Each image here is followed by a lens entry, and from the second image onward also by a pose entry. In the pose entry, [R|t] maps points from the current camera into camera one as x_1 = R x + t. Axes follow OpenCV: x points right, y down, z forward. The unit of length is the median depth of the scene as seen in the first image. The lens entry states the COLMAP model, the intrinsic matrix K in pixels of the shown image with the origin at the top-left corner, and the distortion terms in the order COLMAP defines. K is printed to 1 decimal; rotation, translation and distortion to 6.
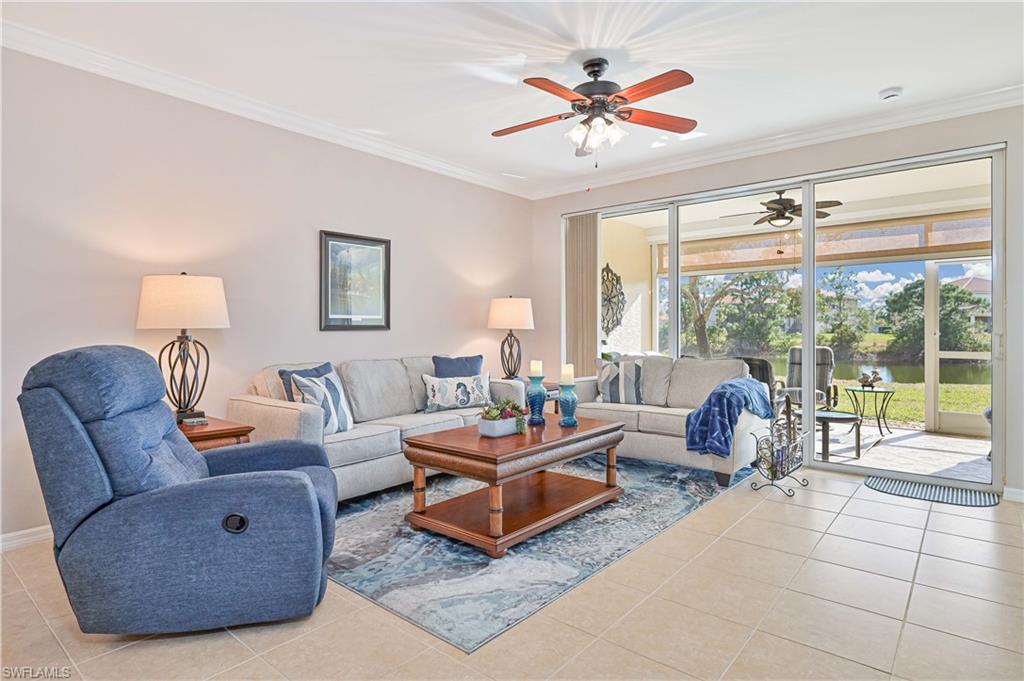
lens RADIAL K [[544.2, 0, 512.3], [0, 544.2, 335.6], [0, 0, 1]] dist [-0.001388, 0.000441]
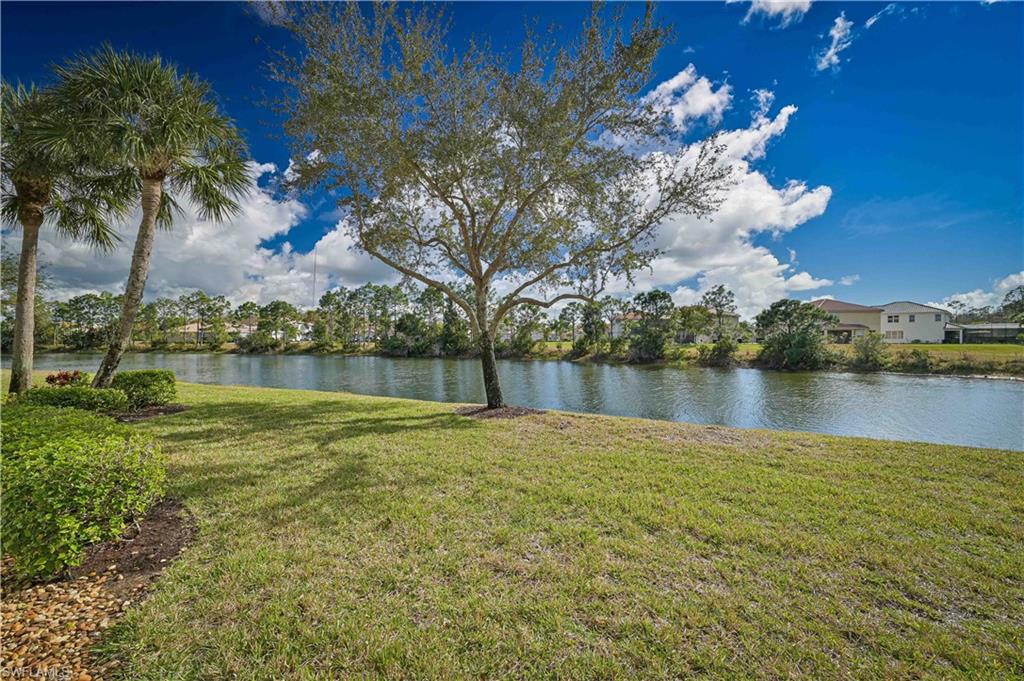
lens RADIAL K [[418.0, 0, 513.0], [0, 418.0, 347.1], [0, 0, 1]] dist [0.000125, 0.000133]
pose [[0.998245, 0.000412, 0.059213, 0.974779], [-0.000975, 0.999955, 0.009472, -0.063423], [-0.059206, -0.009513, 0.998200, 1.129356]]
